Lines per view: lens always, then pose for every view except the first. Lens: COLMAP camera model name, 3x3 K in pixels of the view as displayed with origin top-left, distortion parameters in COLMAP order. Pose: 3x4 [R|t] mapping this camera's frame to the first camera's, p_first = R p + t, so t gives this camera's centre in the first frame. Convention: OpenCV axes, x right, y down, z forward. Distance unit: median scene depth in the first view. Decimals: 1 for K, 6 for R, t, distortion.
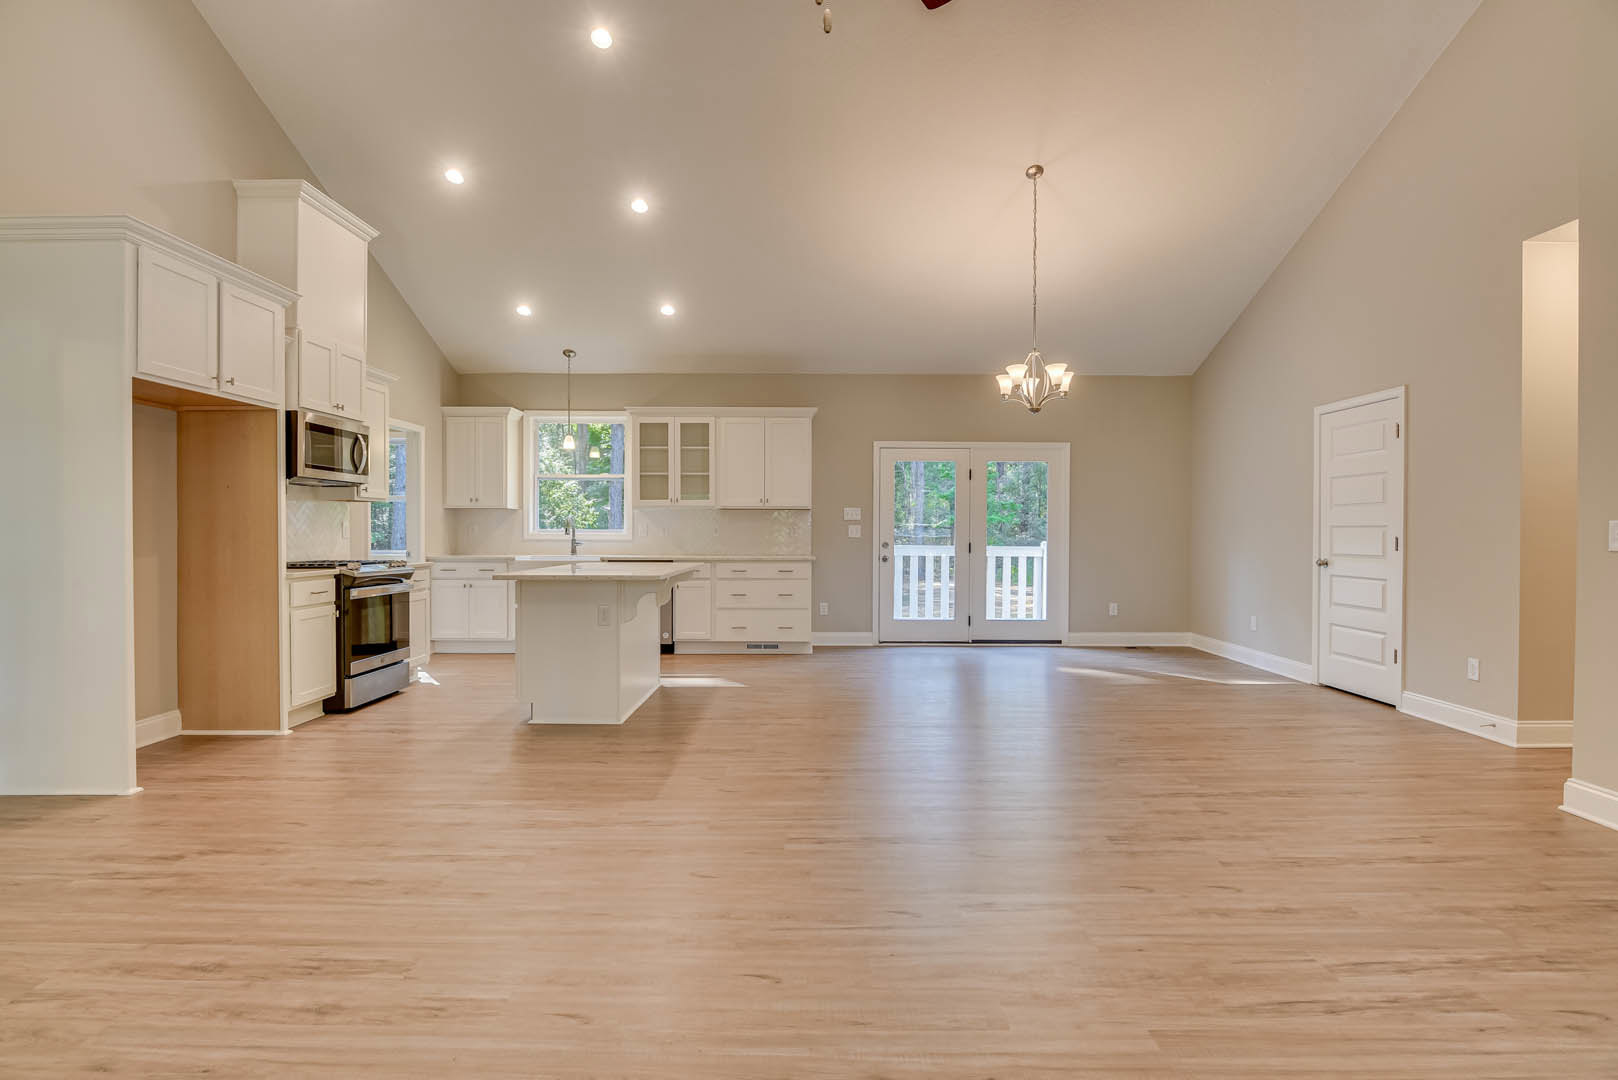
lens RADIAL K [[804.3, 0, 819.0], [0, 804.3, 540.8], [0, 0, 1]] dist [-0.017328, 0.000921]
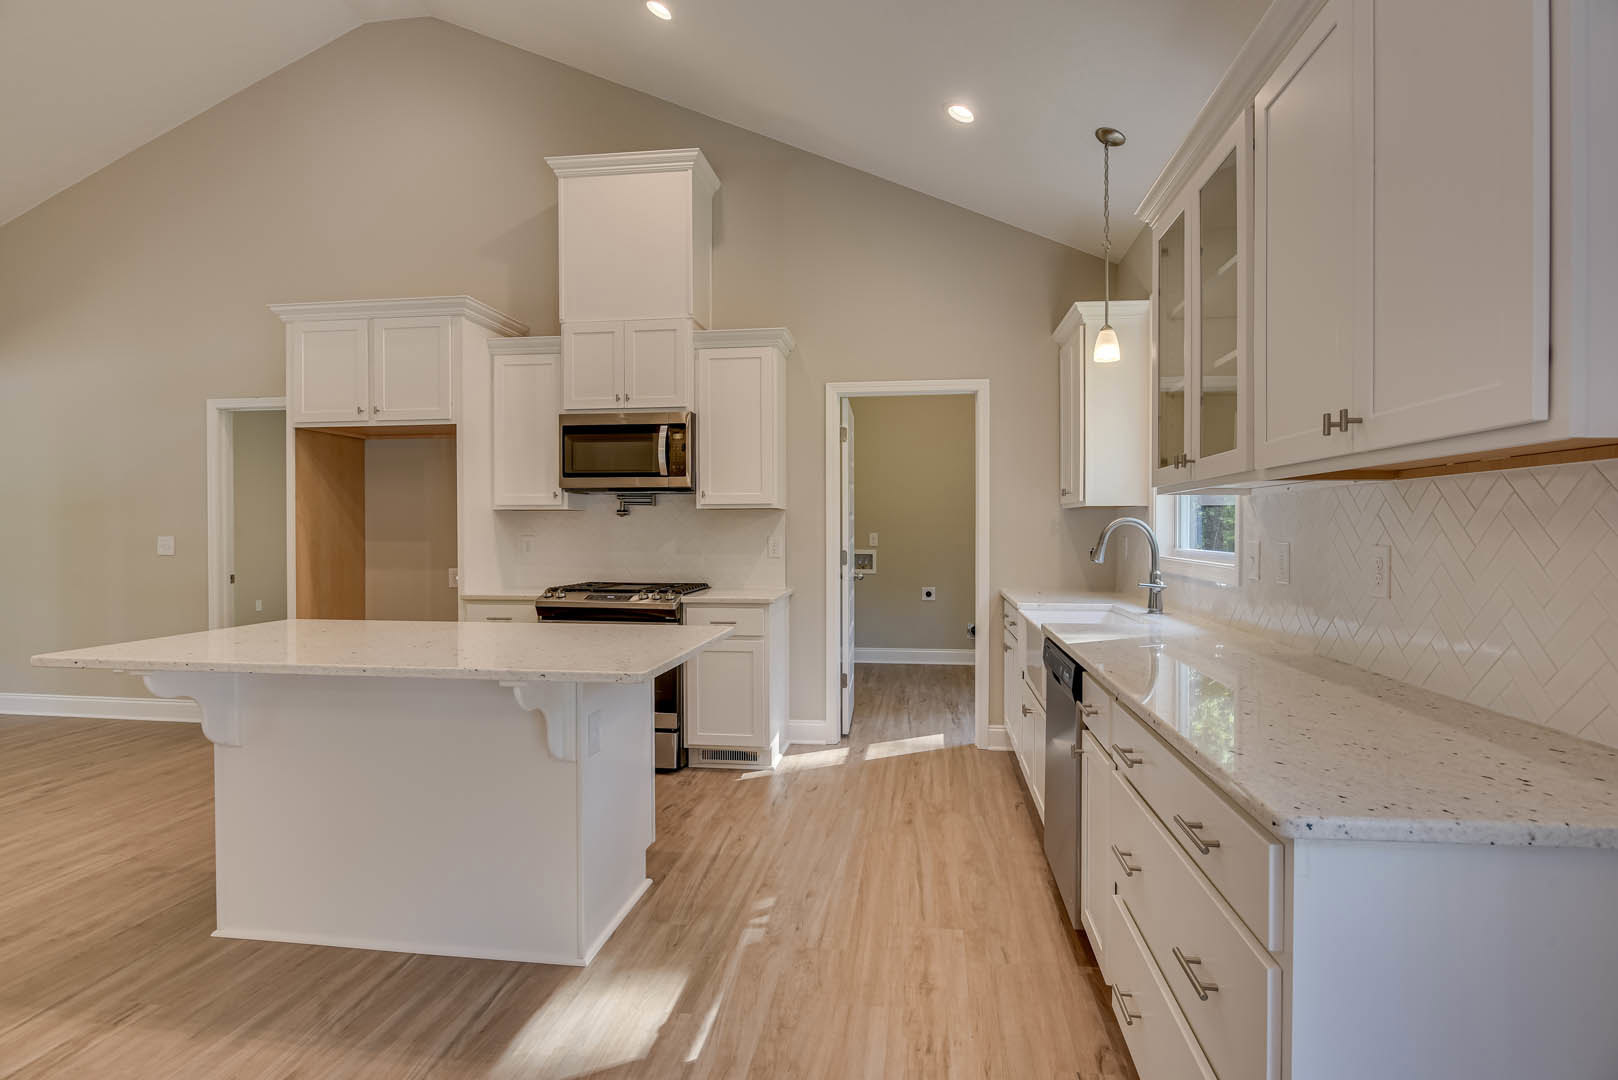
lens RADIAL K [[802.9, 0, 826.7], [0, 802.9, 533.7], [0, 0, 1]] dist [-0.013497, 0.000032]
pose [[-0.133750, 0.006111, -0.990996, 0.146439], [-0.012189, 0.999895, 0.007811, -0.029097], [0.990940, 0.013124, -0.133662, 1.022428]]
